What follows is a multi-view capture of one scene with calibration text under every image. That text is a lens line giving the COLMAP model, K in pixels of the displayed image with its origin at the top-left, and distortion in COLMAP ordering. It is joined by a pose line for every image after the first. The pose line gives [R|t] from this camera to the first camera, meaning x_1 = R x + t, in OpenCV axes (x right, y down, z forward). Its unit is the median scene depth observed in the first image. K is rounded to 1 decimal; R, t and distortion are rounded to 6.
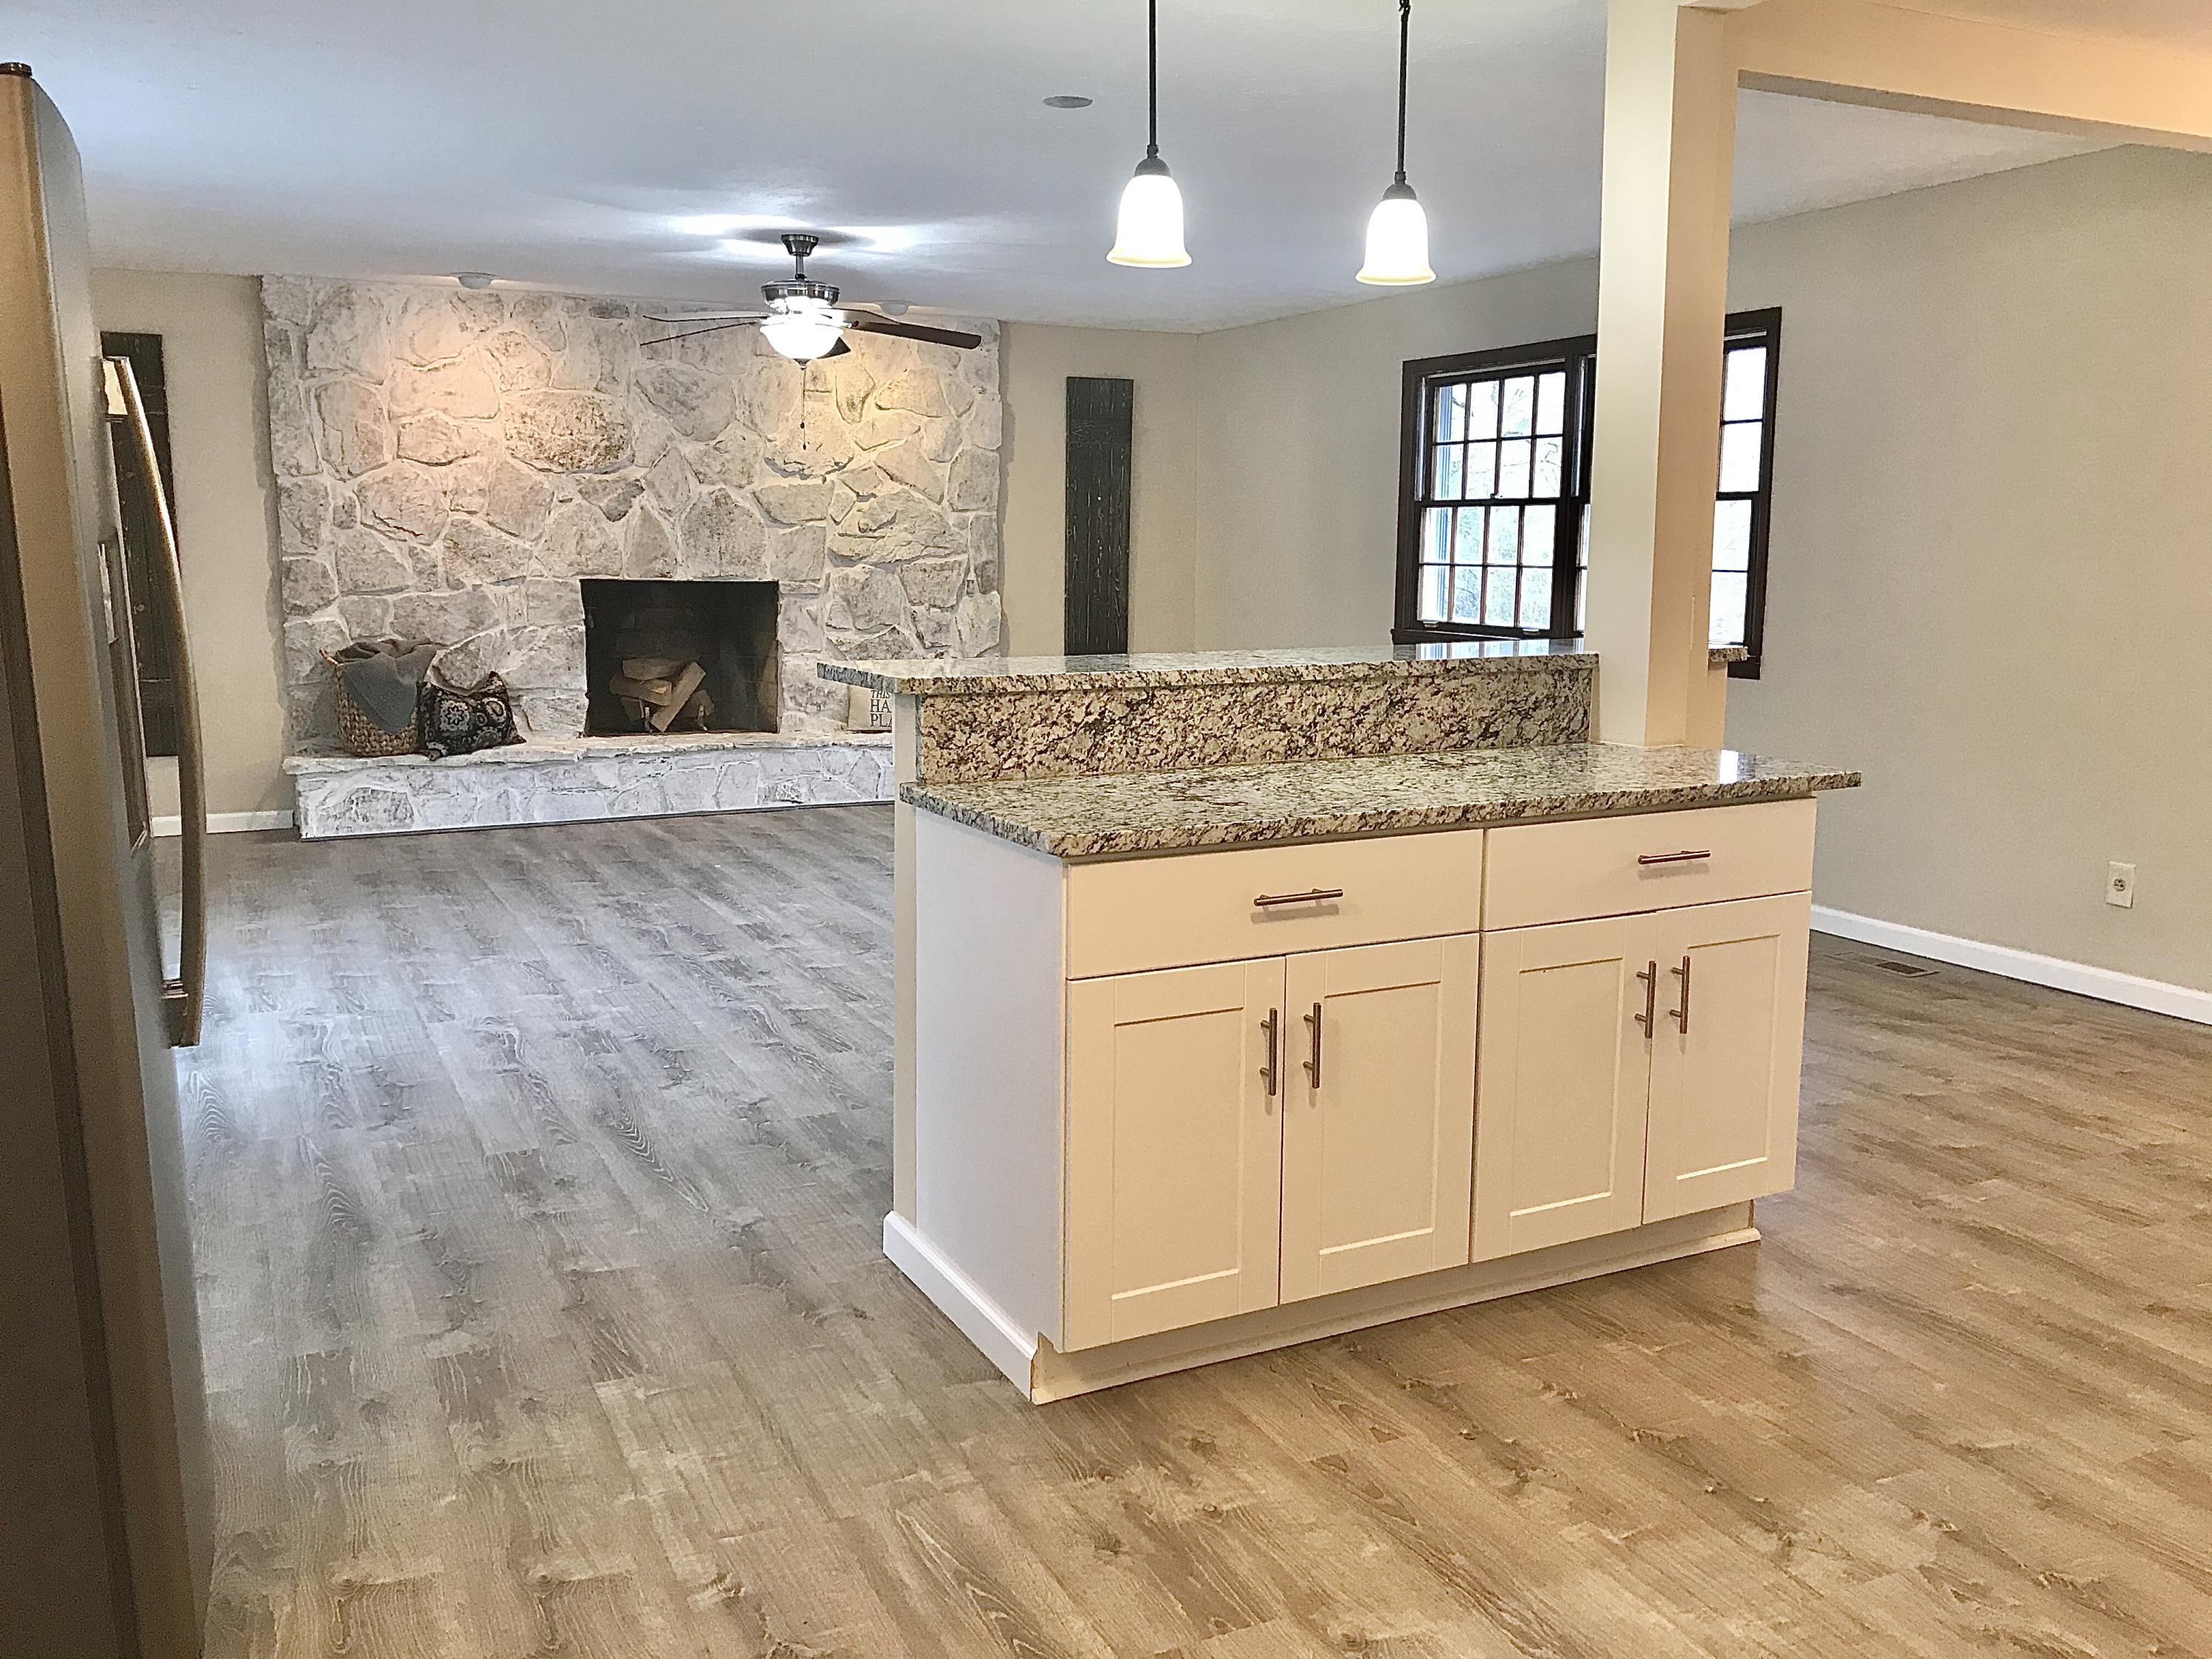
lens RADIAL K [[1824.9, 0, 1109.1], [0, 1824.9, 829.7], [0, 0, 1]] dist [0.034020, -0.010166]
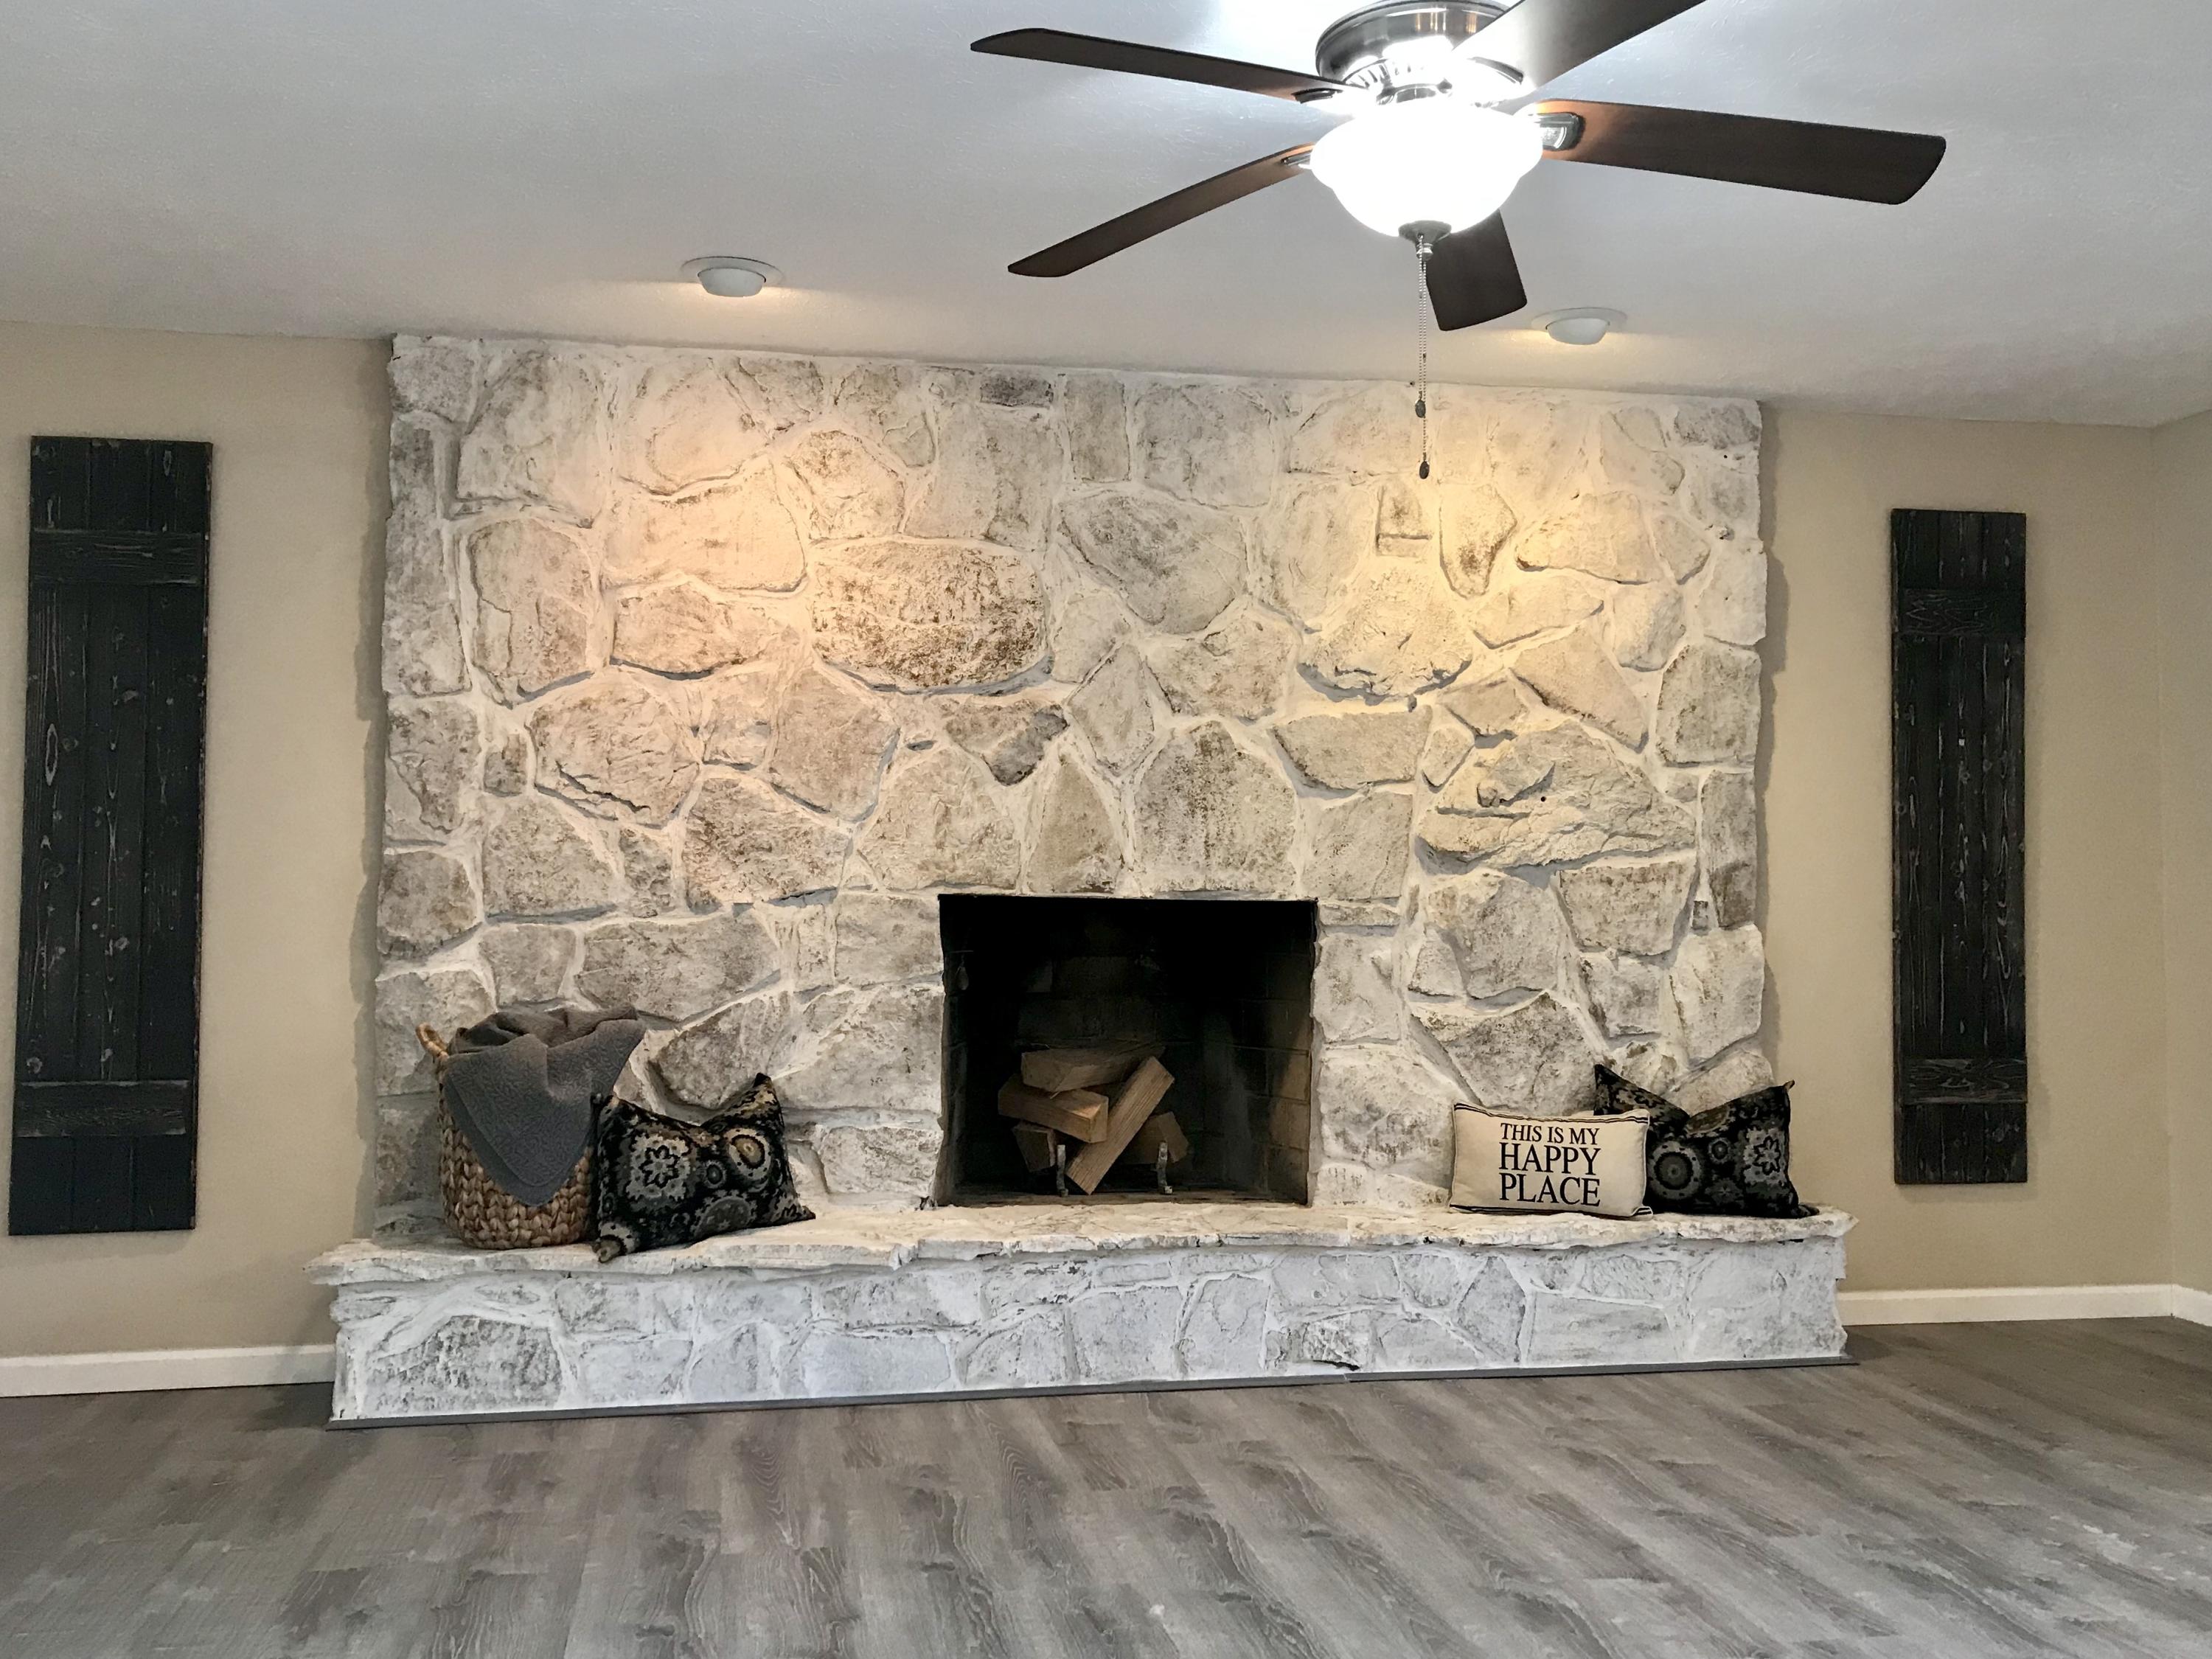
lens RADIAL K [[1824.9, 0, 1103.3], [0, 1824.9, 838.6], [0, 0, 1]] dist [0.034020, -0.010166]
pose [[0.961200, -0.006606, -0.275775, -0.103860], [-0.044555, 0.982869, -0.178840, -0.063224], [0.272232, 0.184188, 0.944439, 0.530459]]
